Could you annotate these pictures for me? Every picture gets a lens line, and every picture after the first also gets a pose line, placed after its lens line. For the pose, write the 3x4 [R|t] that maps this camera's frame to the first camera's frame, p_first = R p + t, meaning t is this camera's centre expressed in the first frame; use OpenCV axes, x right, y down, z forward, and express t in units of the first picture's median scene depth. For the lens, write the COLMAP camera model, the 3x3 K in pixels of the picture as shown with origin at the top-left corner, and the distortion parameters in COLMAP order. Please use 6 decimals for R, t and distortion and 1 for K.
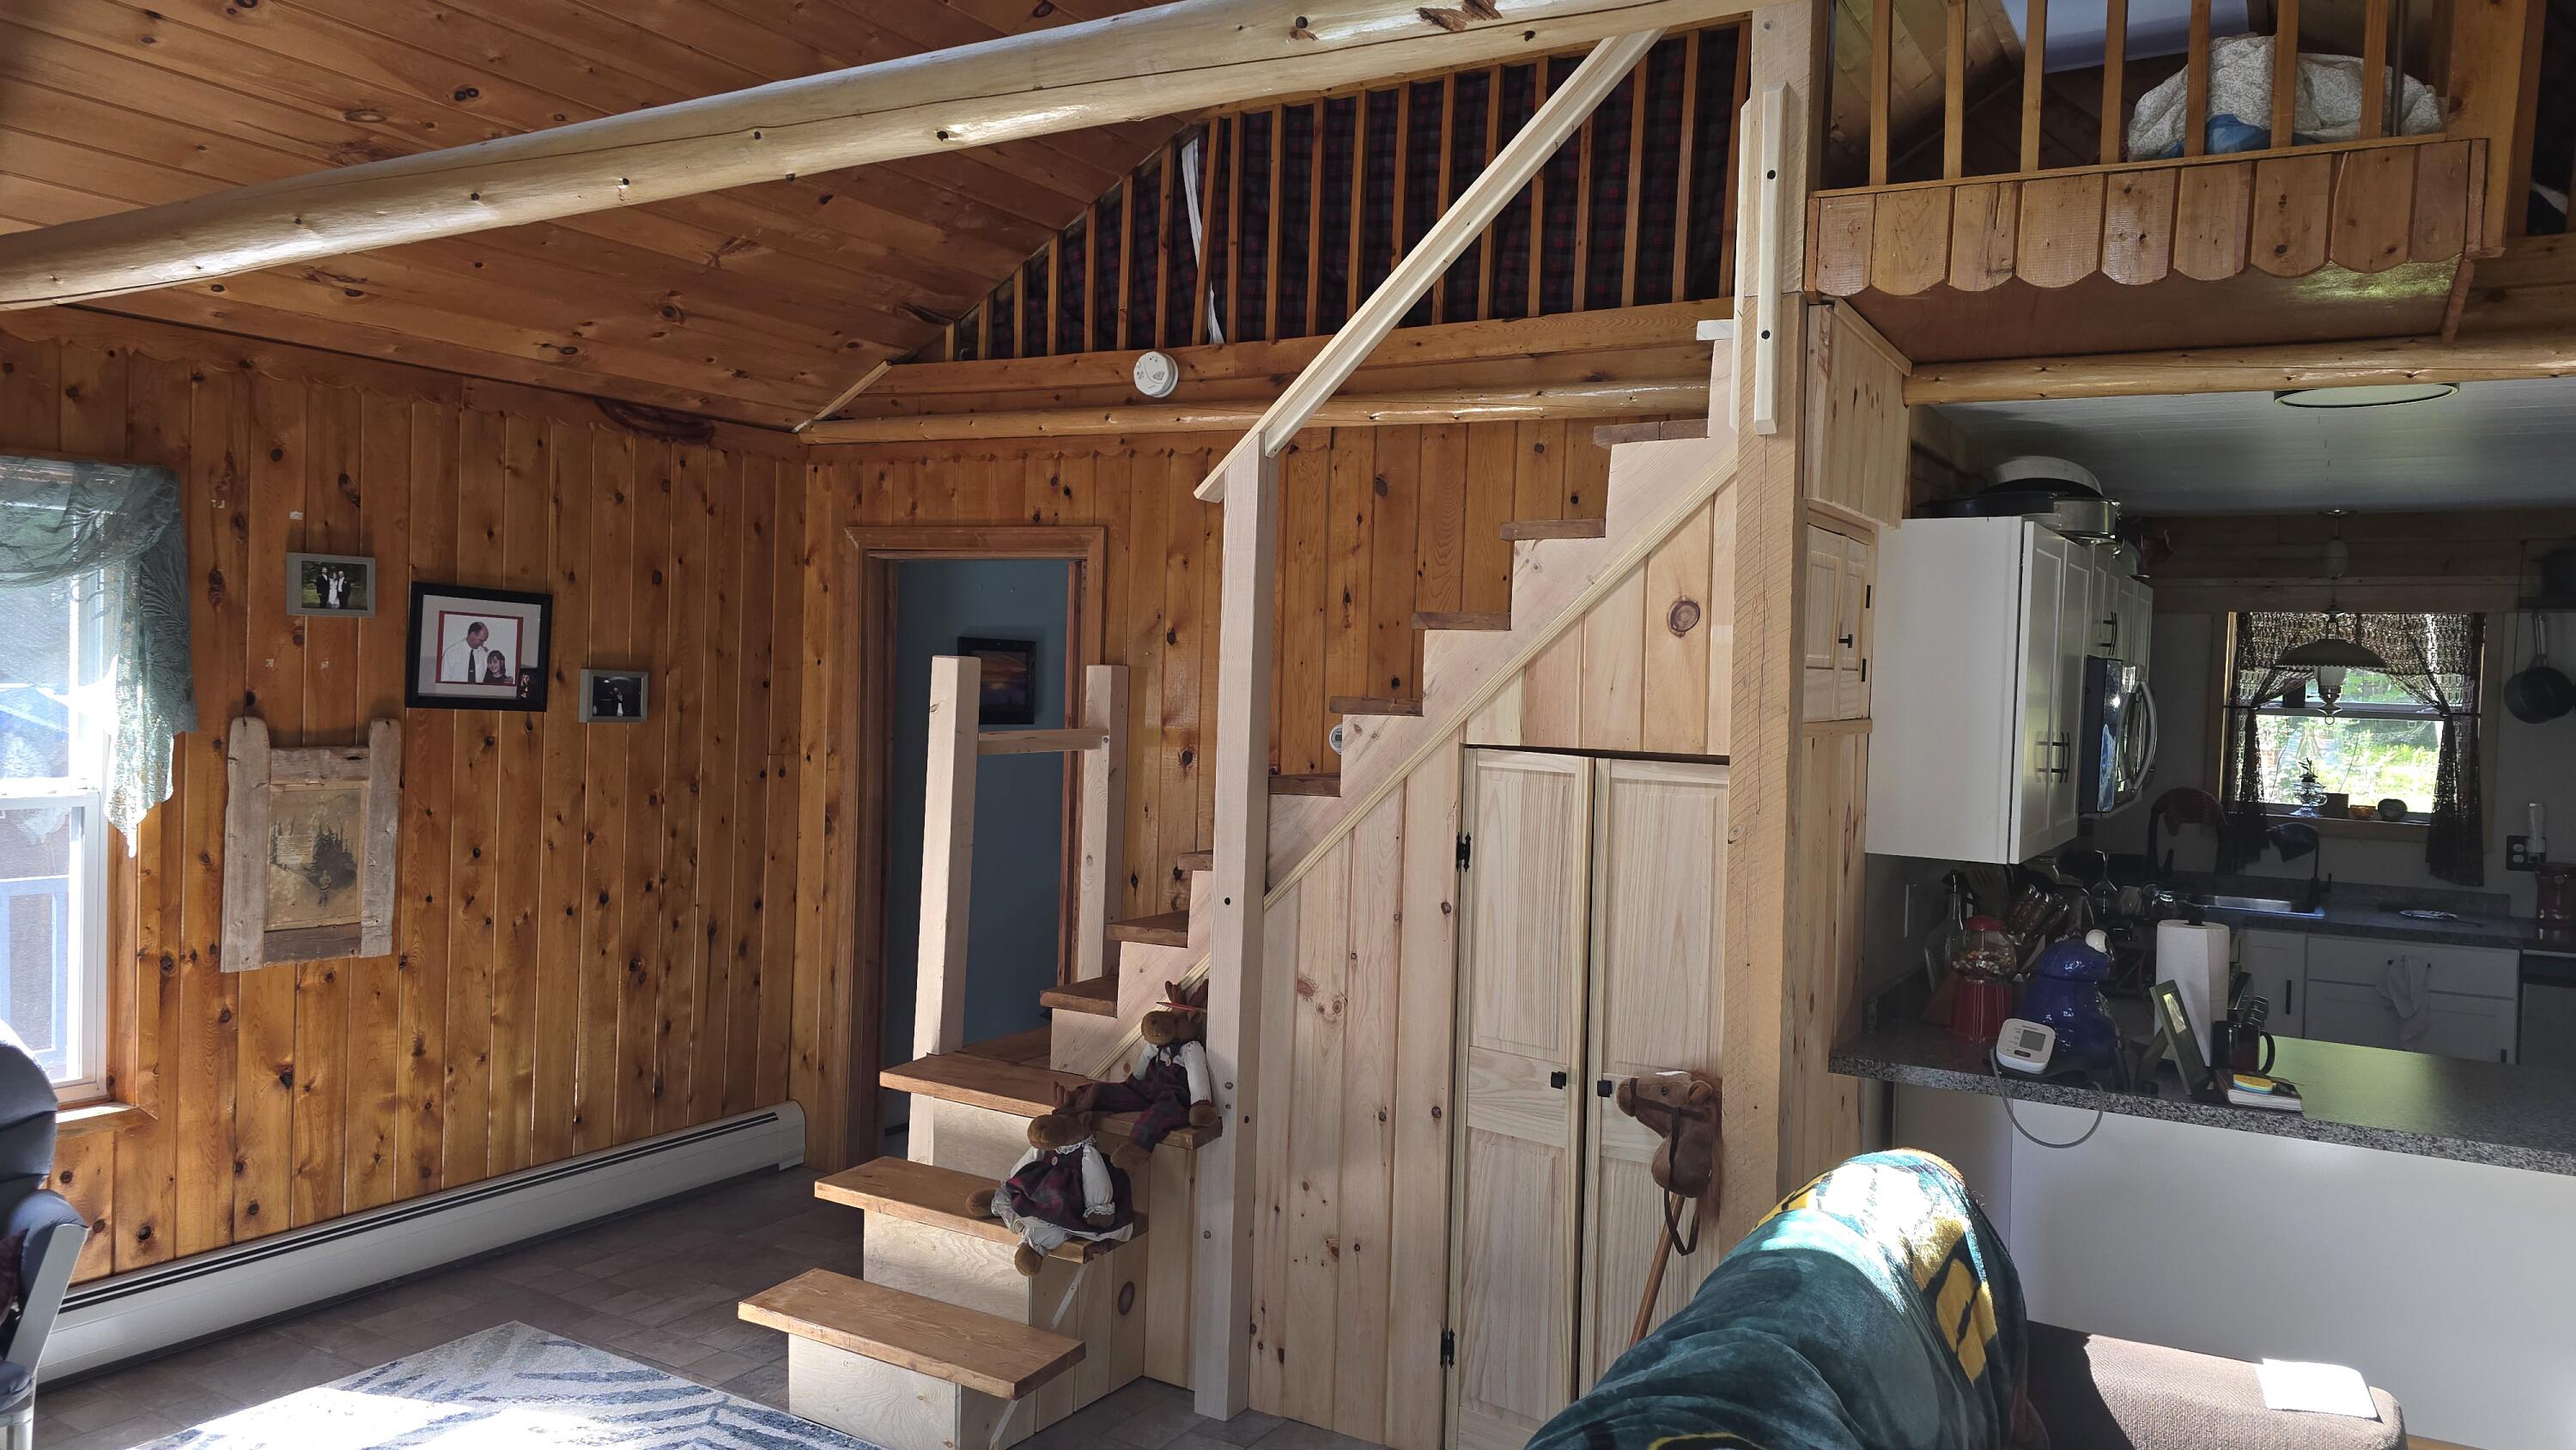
lens RADIAL K [[1713.4, 0, 1301.4], [0, 1713.4, 710.7], [0, 0, 1]] dist [0.088610, -0.103580]
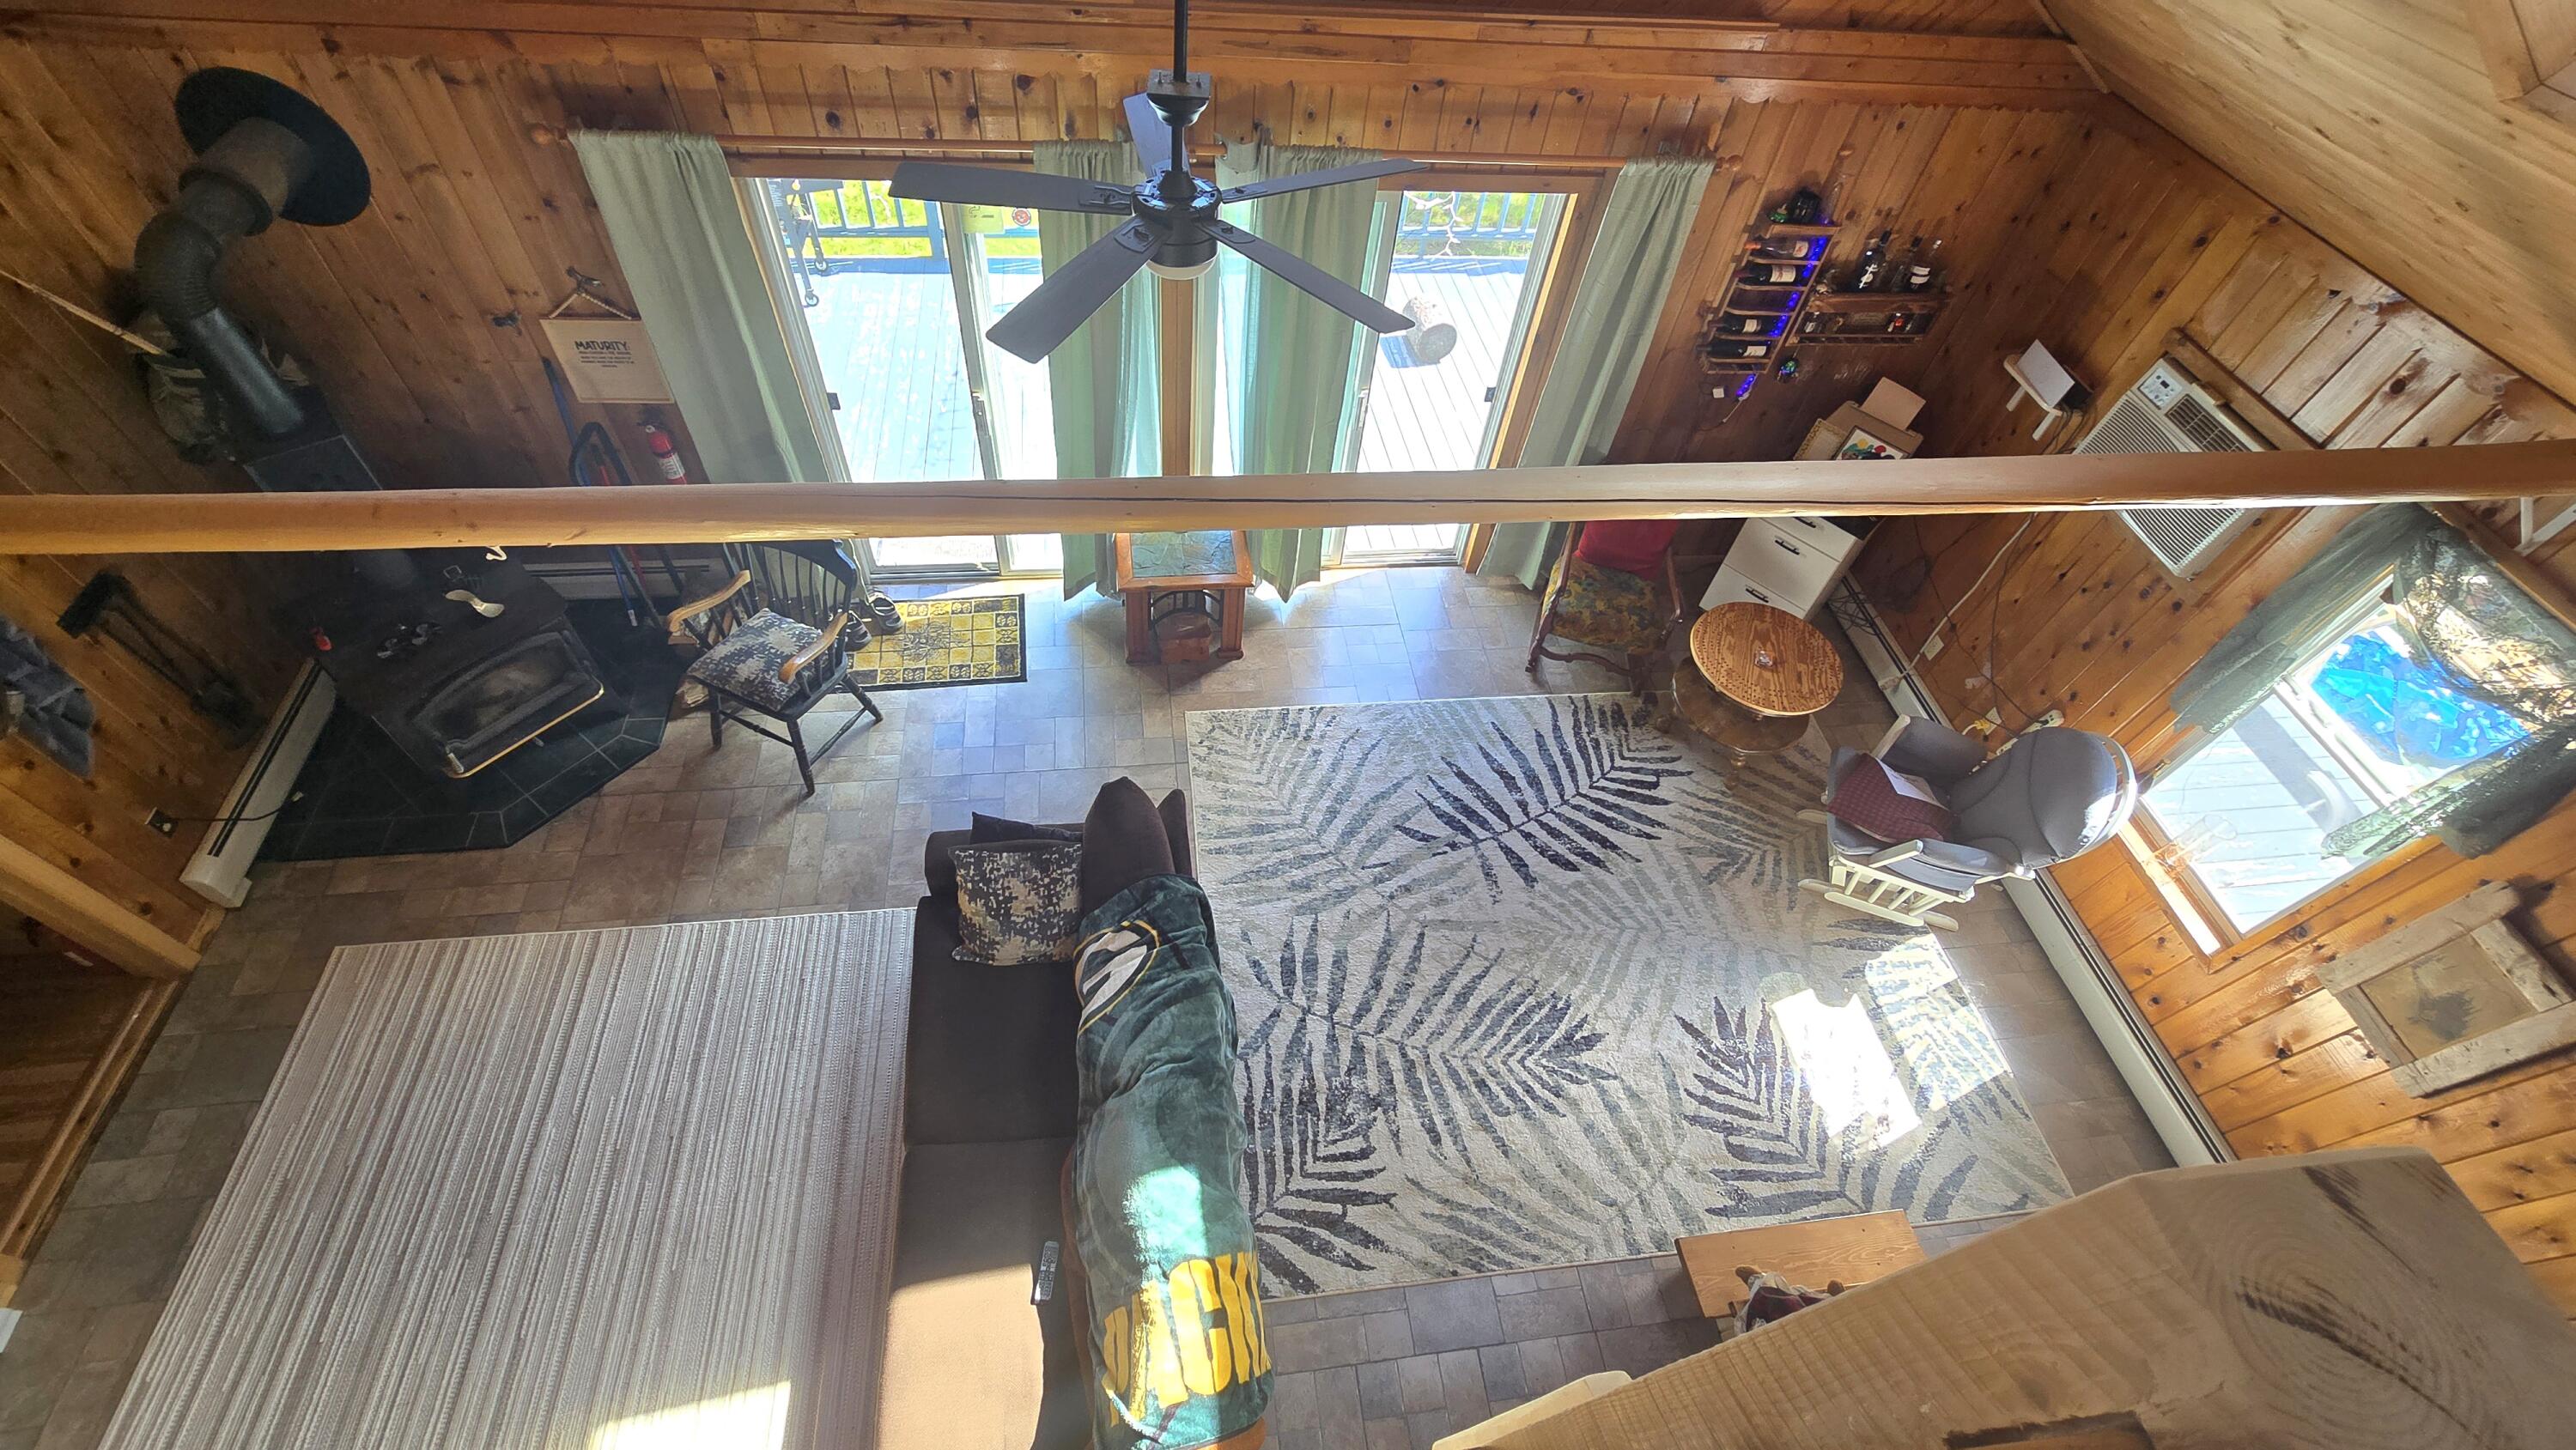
lens RADIAL K [[1049.3, 0, 1282.2], [0, 1049.3, 726.7], [0, 0, 1]] dist [0.002861, -0.003696]
pose [[-0.787516, 0.419063, -0.451889, 0.288890], [-0.116699, 0.618573, 0.777013, -0.487671], [0.605144, 0.664645, -0.438232, 0.721613]]
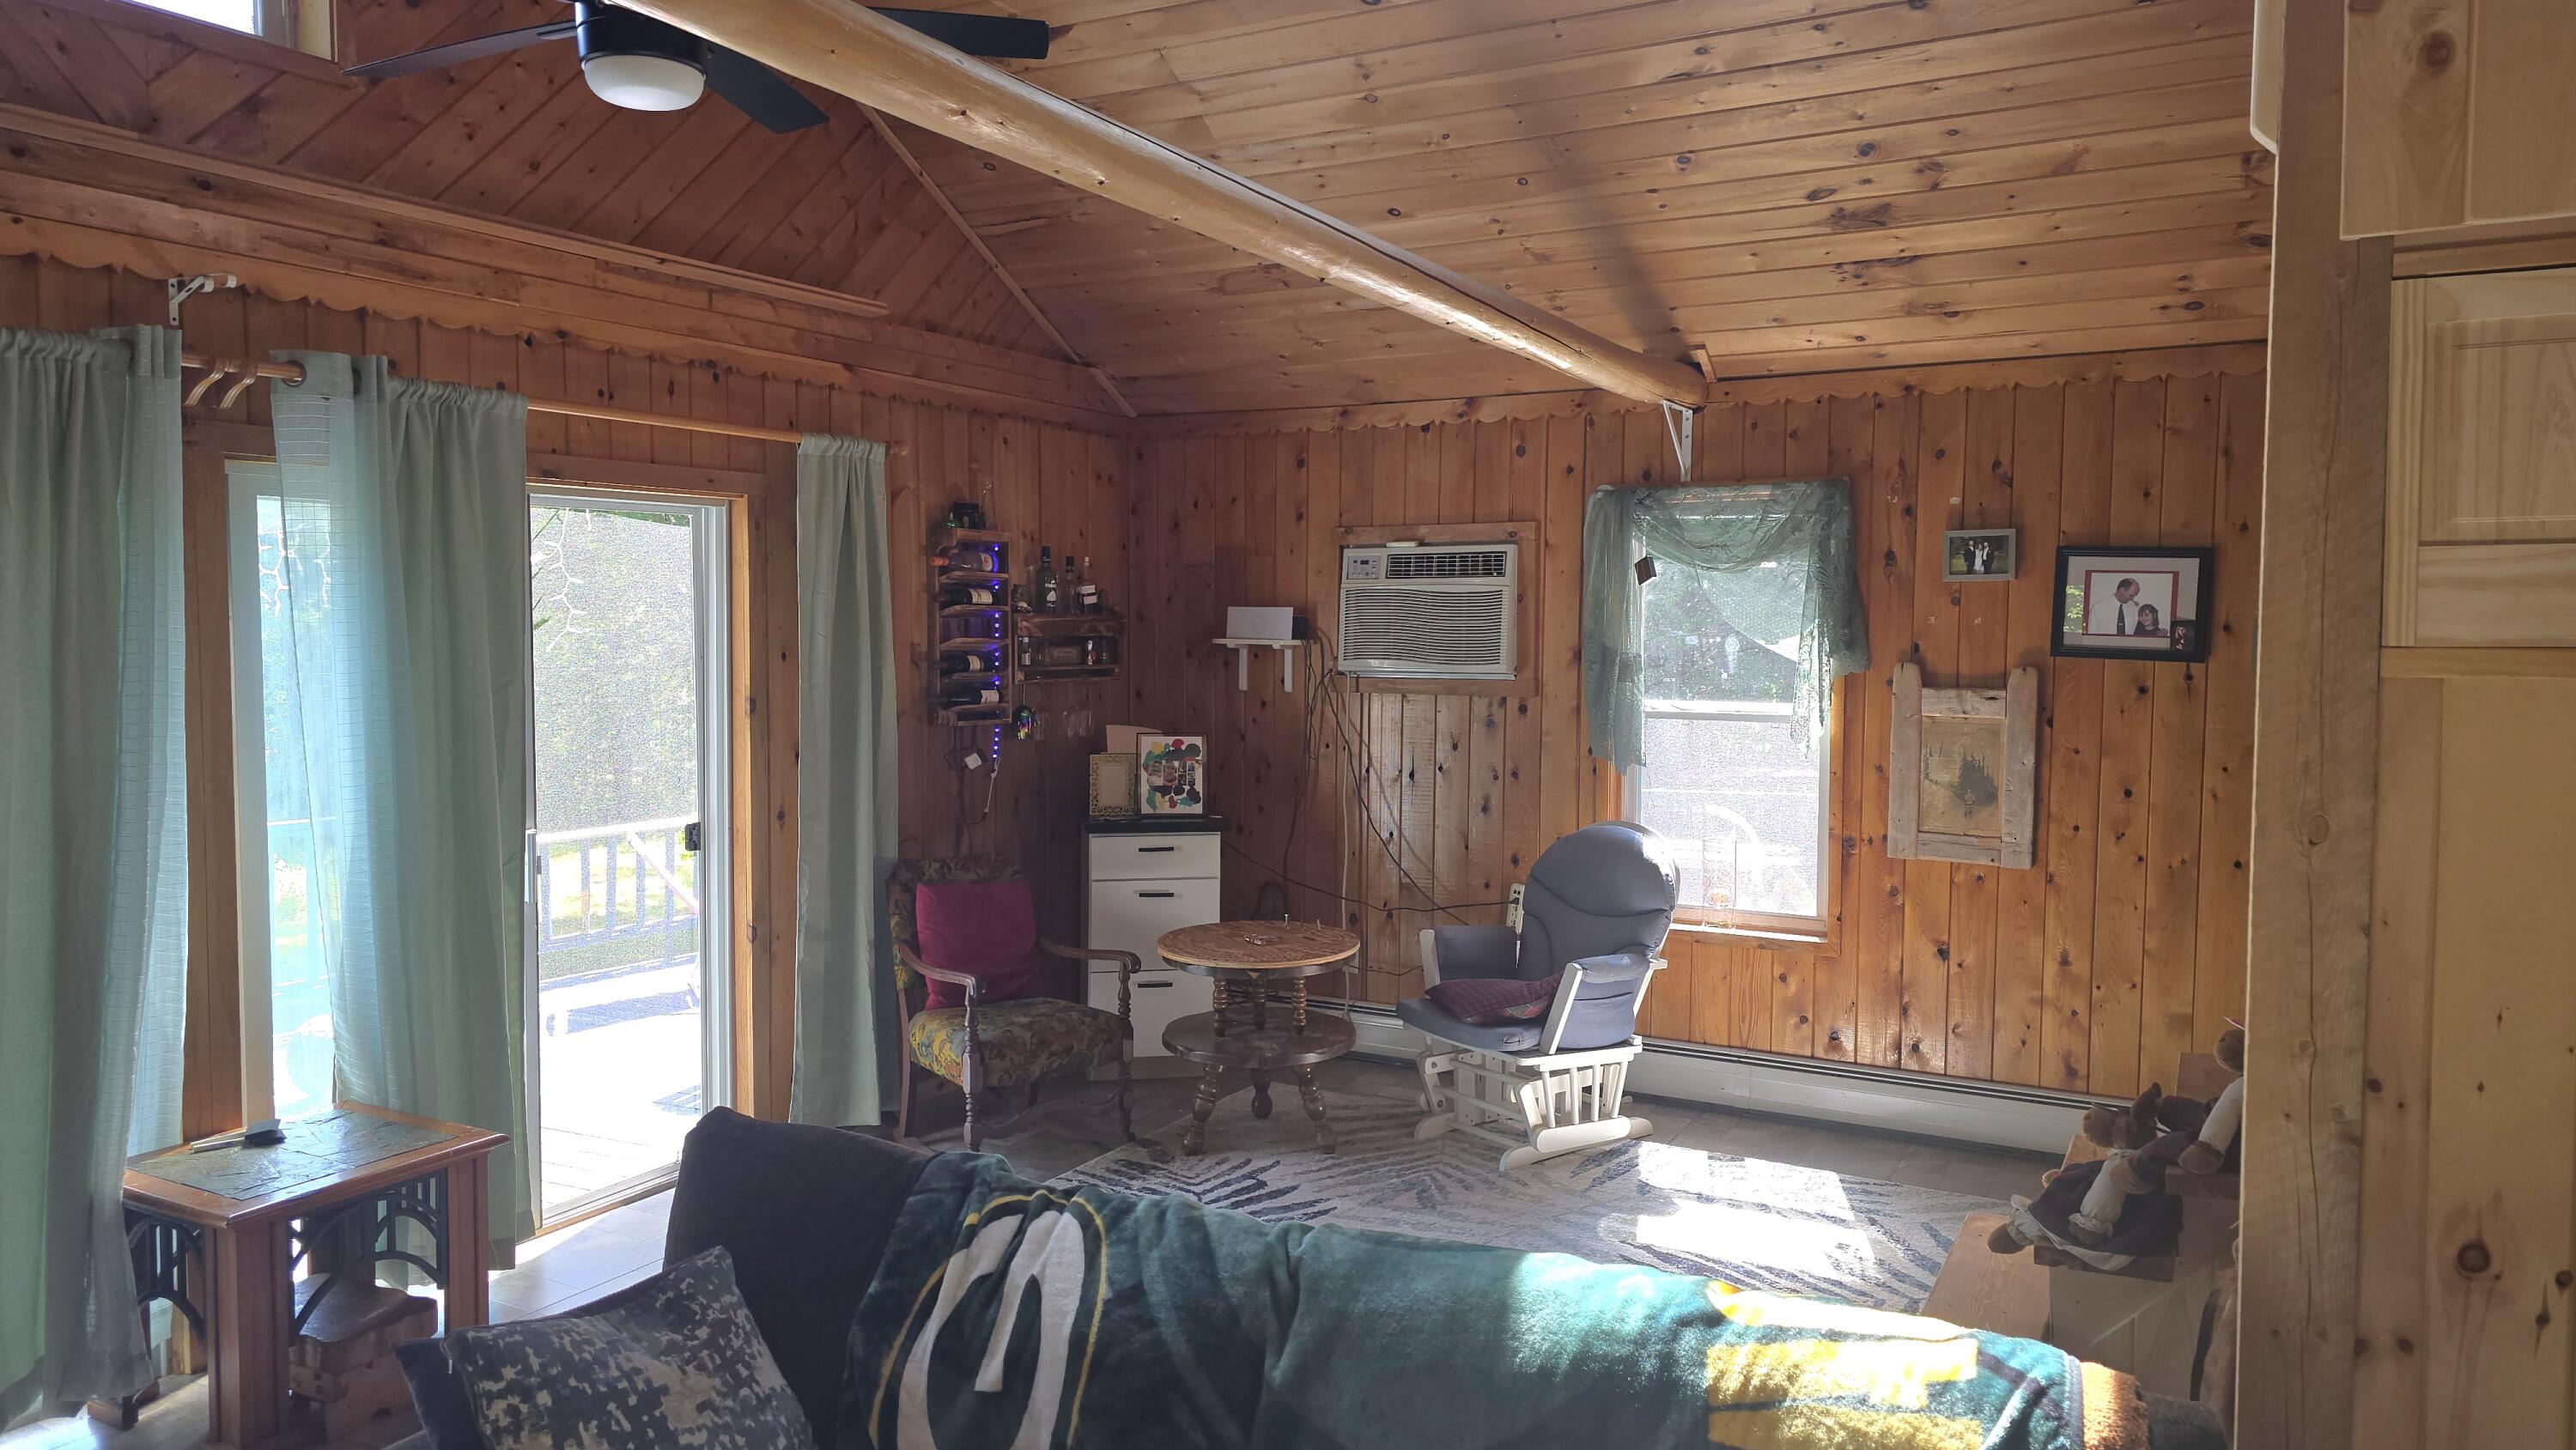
lens RADIAL K [[1713.4, 0, 1301.4], [0, 1713.4, 710.7], [0, 0, 1]] dist [0.088610, -0.103580]
pose [[0.025993, 0.024462, -0.999363, 0.643083], [-0.024593, 0.999414, 0.023824, 0.019378], [0.999360, 0.023958, 0.026579, 0.504796]]
